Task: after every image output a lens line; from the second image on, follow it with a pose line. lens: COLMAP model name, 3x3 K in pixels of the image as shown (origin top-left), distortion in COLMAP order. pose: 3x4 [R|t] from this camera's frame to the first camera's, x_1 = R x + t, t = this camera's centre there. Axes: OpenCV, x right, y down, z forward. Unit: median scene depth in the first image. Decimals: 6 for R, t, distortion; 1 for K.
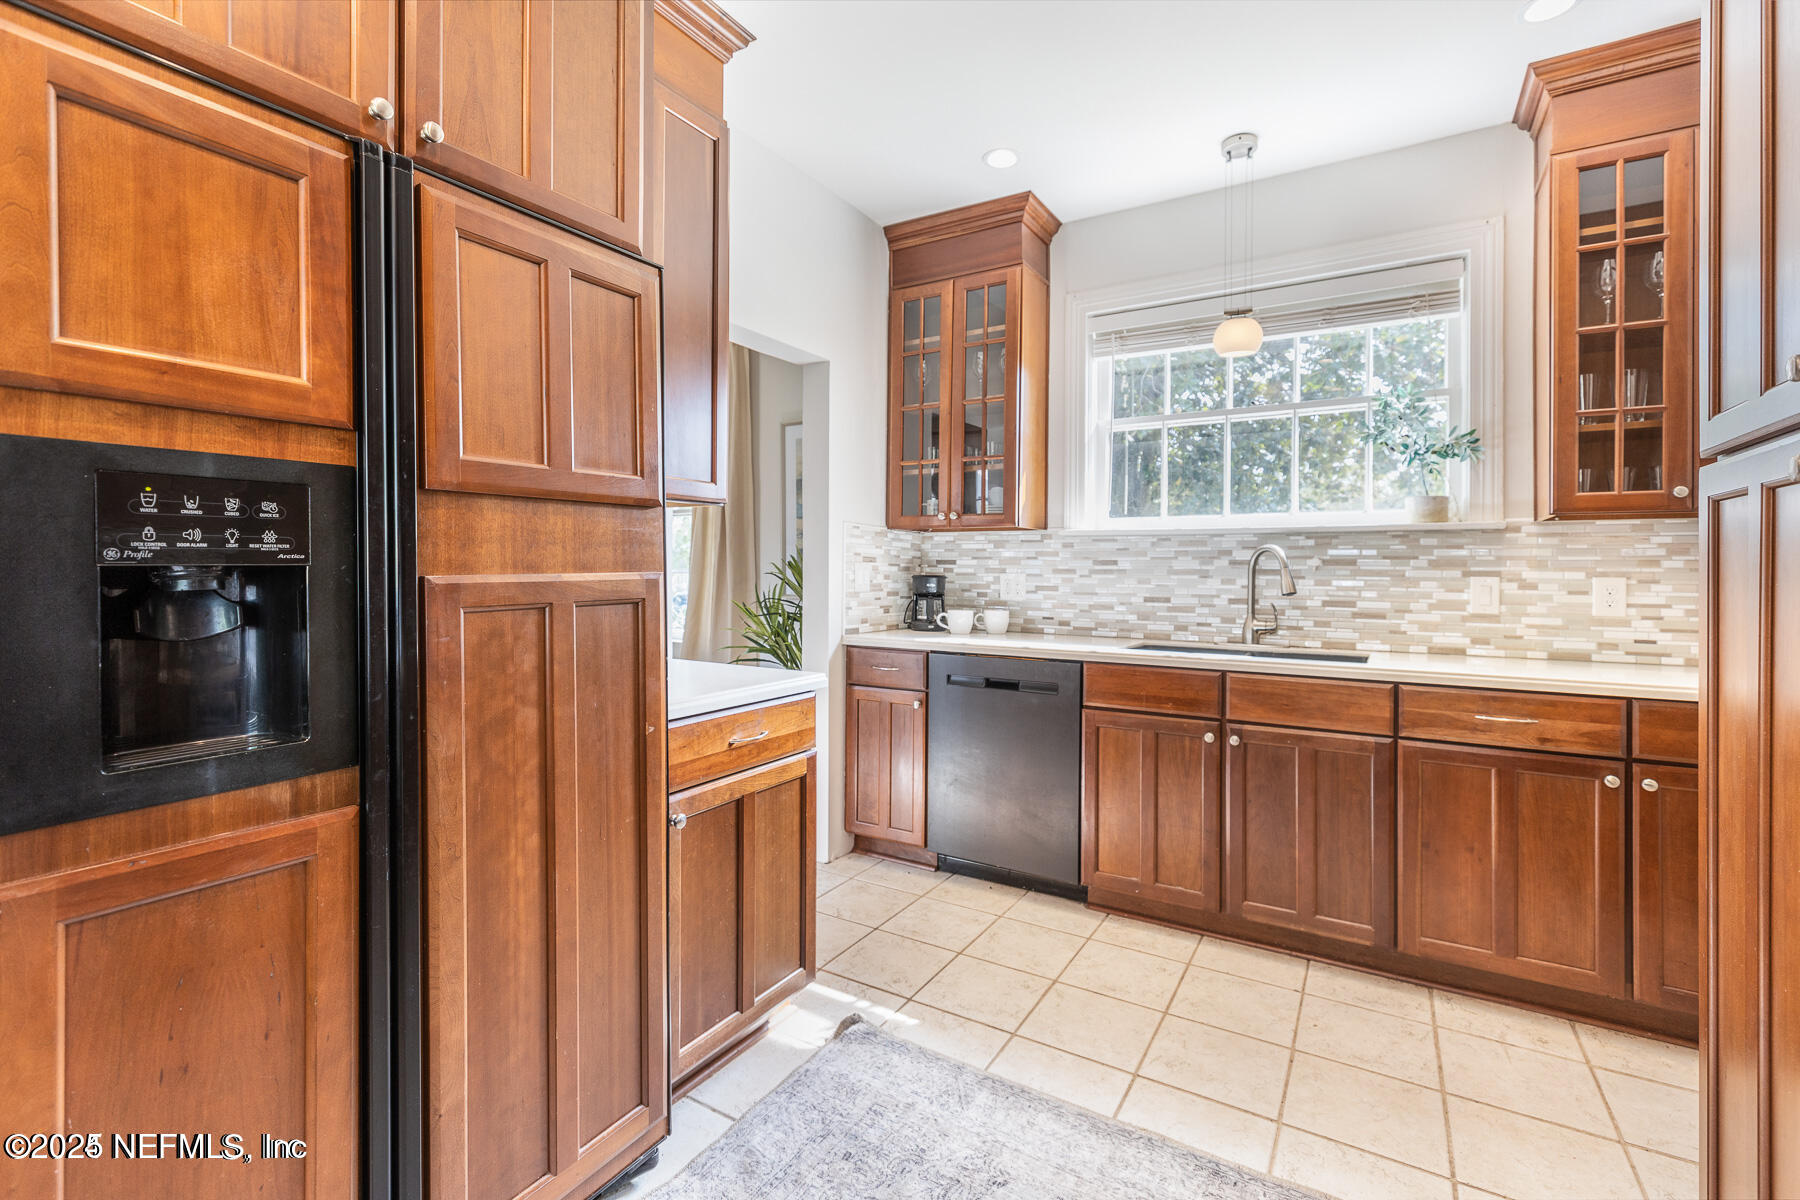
lens RADIAL K [[818.7, 0, 901.4], [0, 818.7, 585.8], [0, 0, 1]] dist [0.001559, 0.000031]
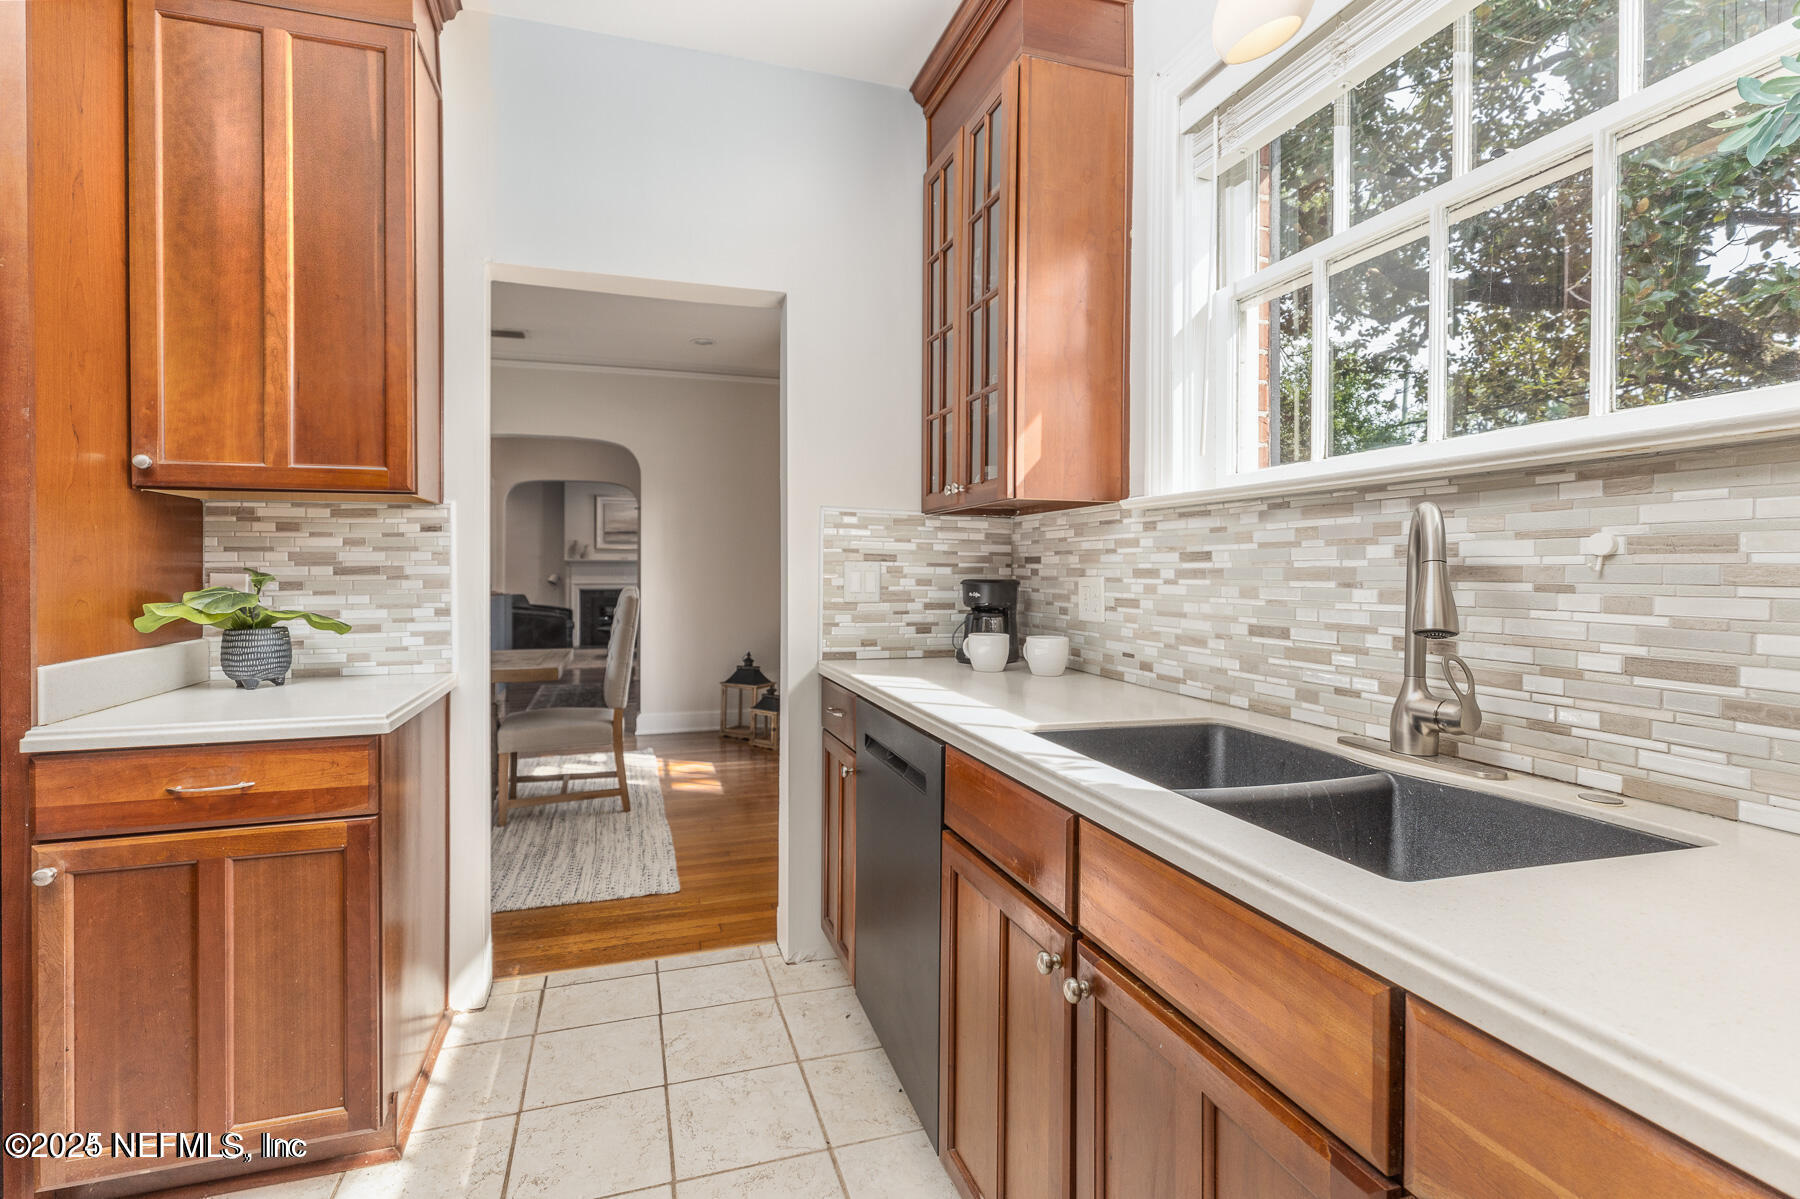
lens RADIAL K [[818.7, 0, 898.3], [0, 818.7, 583.3], [0, 0, 1]] dist [0.001559, 0.000031]
pose [[0.738664, 0.004709, -0.674057, 0.465069], [-0.009906, 0.999943, -0.003870, -0.007182], [0.674001, 0.009536, 0.738669, 0.486973]]
